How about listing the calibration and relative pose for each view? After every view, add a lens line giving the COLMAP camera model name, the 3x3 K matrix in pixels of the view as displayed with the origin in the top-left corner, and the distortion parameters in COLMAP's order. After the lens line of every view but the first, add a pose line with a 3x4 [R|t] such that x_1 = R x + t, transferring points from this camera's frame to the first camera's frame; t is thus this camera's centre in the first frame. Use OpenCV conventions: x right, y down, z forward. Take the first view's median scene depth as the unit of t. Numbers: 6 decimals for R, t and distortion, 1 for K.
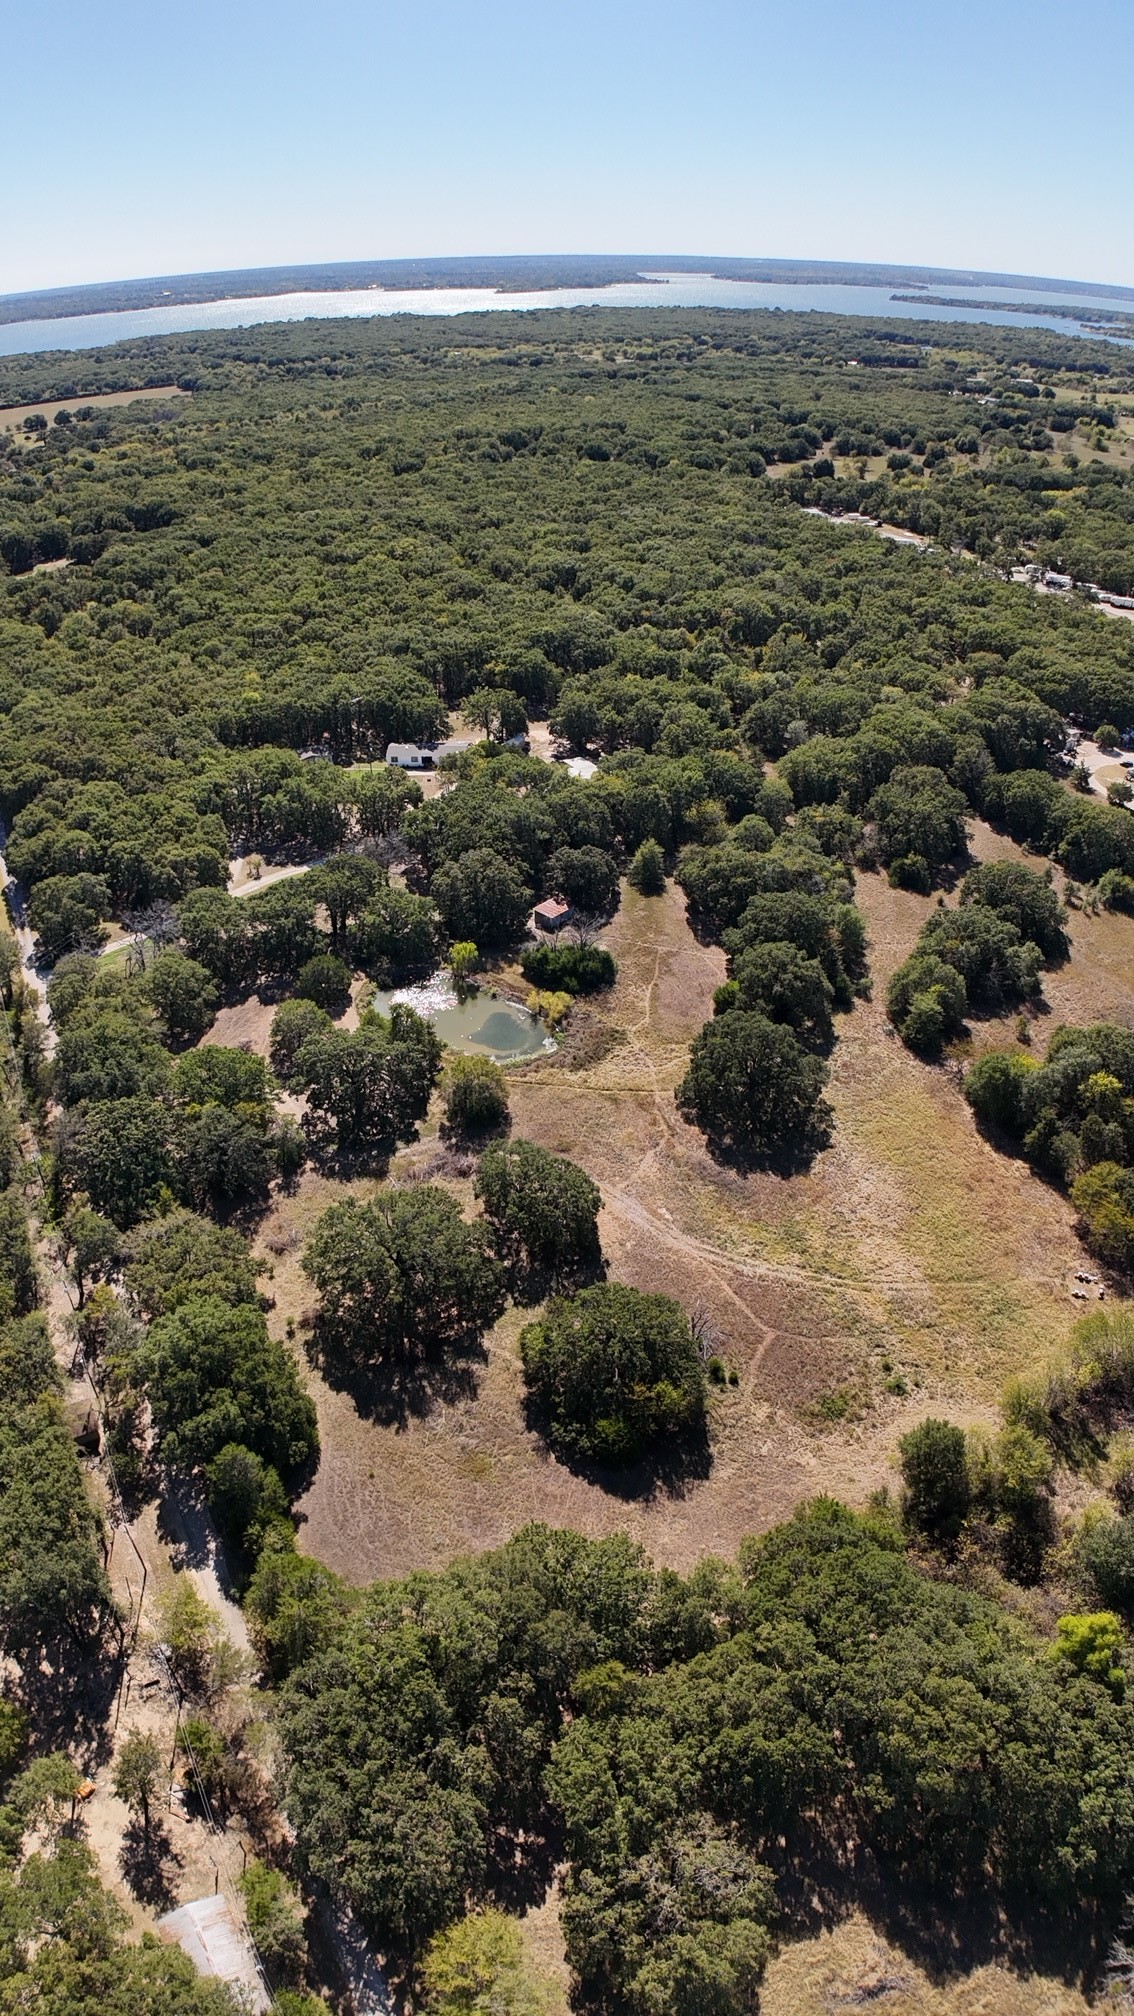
lens RADIAL K [[1225.4, 0, 565.7], [0, 1225.4, 1008.3], [0, 0, 1]] dist [-0.171934, 0.006631]
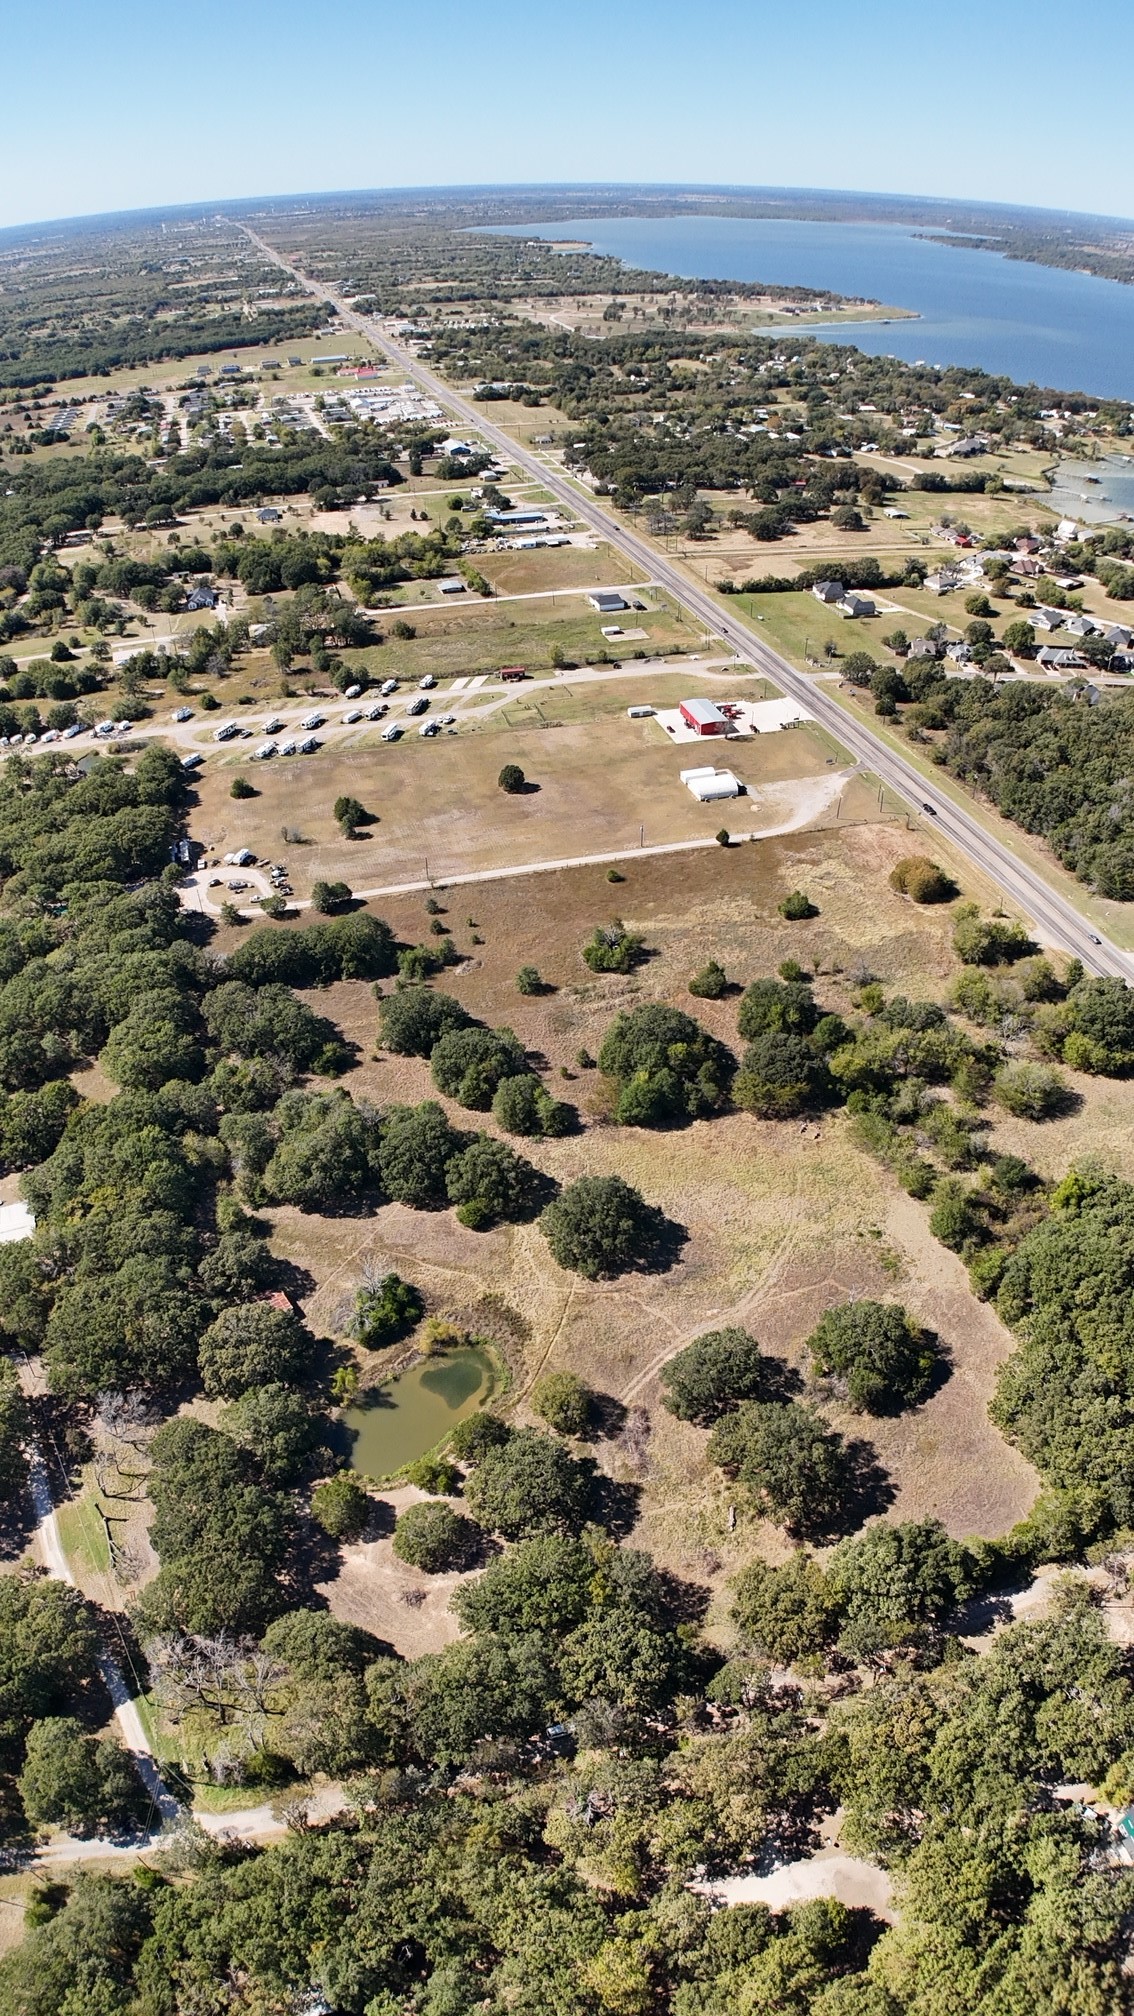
lens RADIAL K [[1225.4, 0, 563.8], [0, 1225.4, 1023.2], [0, 0, 1]] dist [-0.171934, 0.006631]
pose [[0.197743, -0.595877, 0.778350, -0.689991], [0.553347, 0.723276, 0.413134, -0.610431], [-0.809138, 0.349003, 0.472749, 0.303605]]
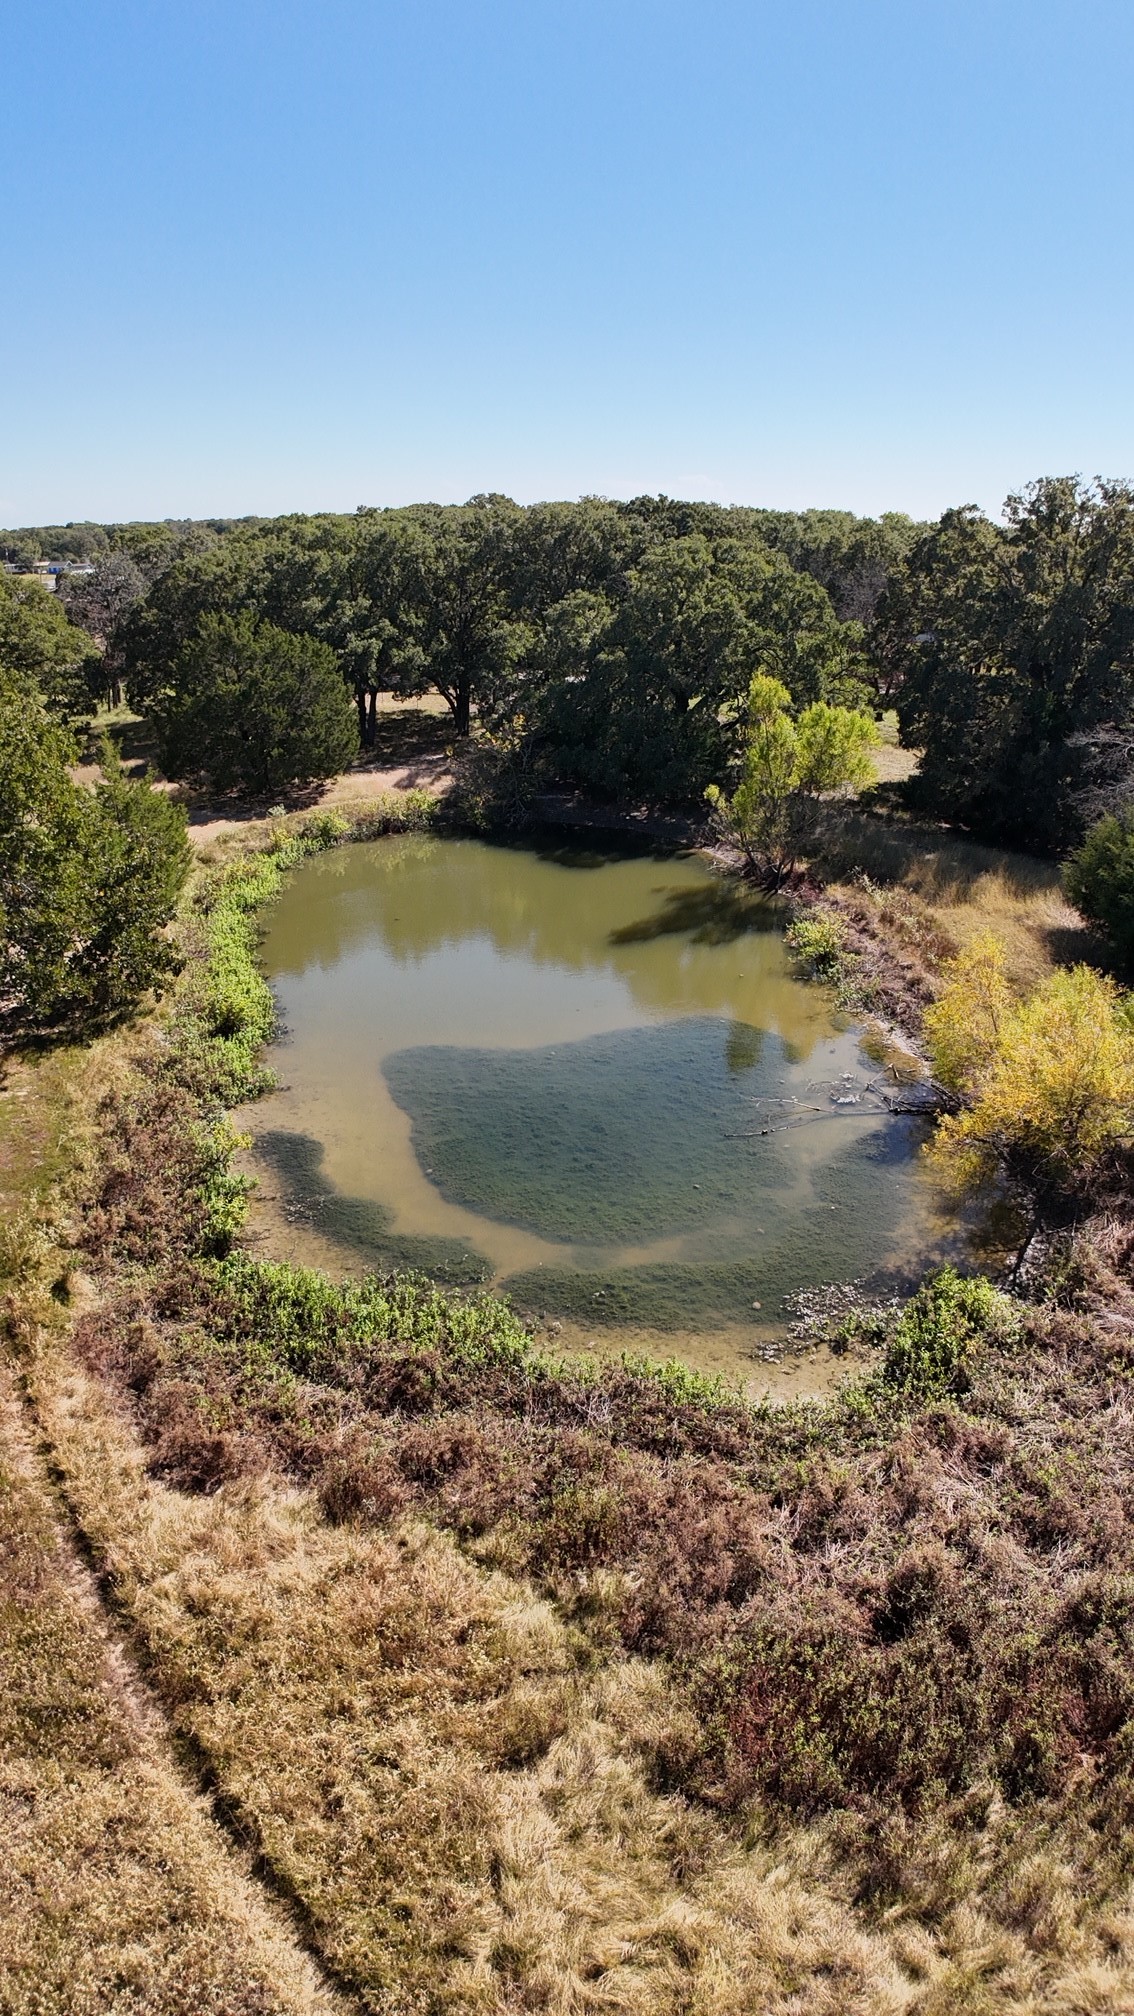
lens RADIAL K [[1225.4, 0, 564.9], [0, 1225.4, 1007.8], [0, 0, 1]] dist [-0.171934, 0.006631]
pose [[0.710926, 0.280986, -0.644694, 0.027241], [-0.407452, 0.911749, -0.051932, 0.018783], [0.573207, 0.299602, 0.762674, 0.903769]]
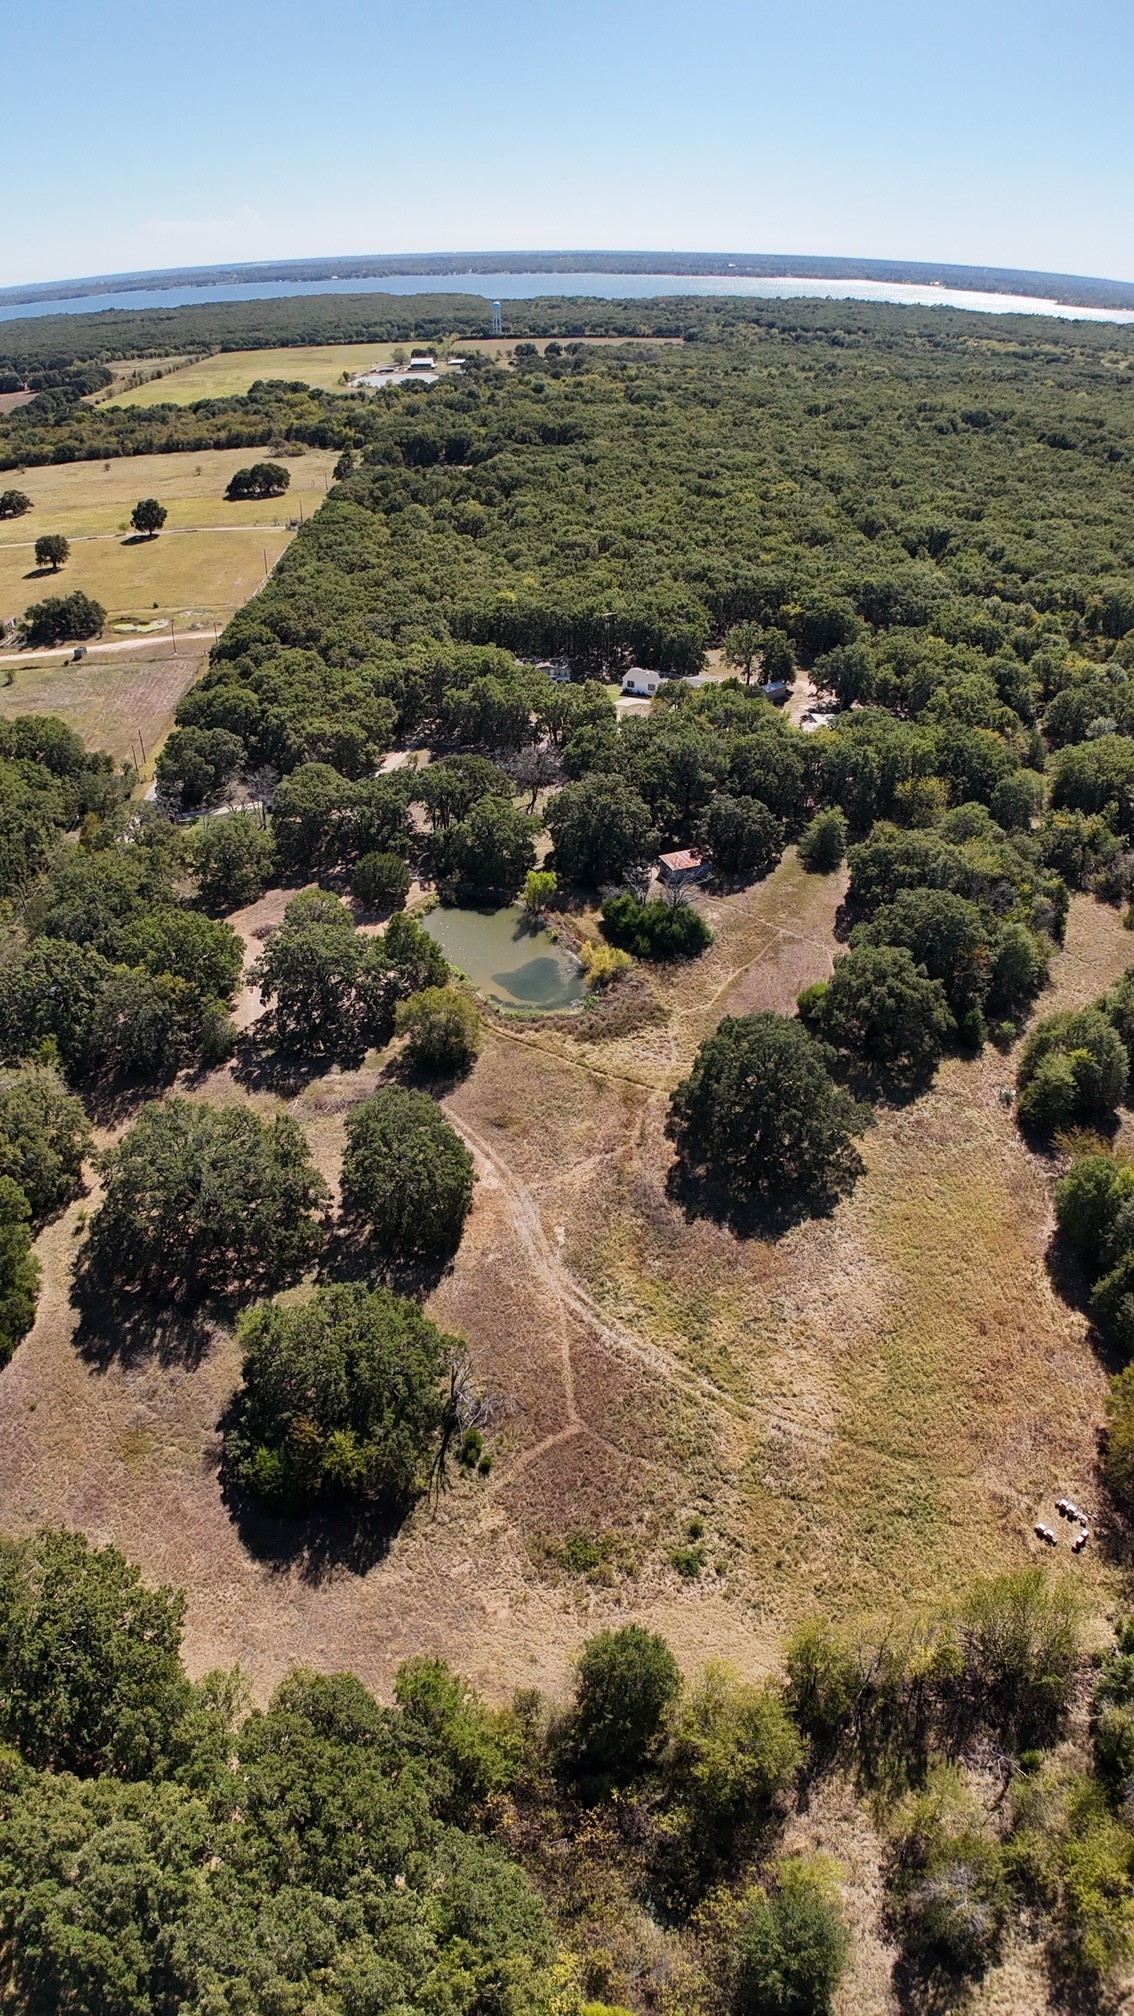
lens RADIAL K [[1225.4, 0, 568.4], [0, 1225.4, 1012.1], [0, 0, 1]] dist [-0.171934, 0.006631]
pose [[0.911744, 0.233241, -0.338114, 0.259131], [-0.230456, 0.971850, 0.048973, -0.004893], [0.340018, 0.033270, 0.939830, 0.228762]]
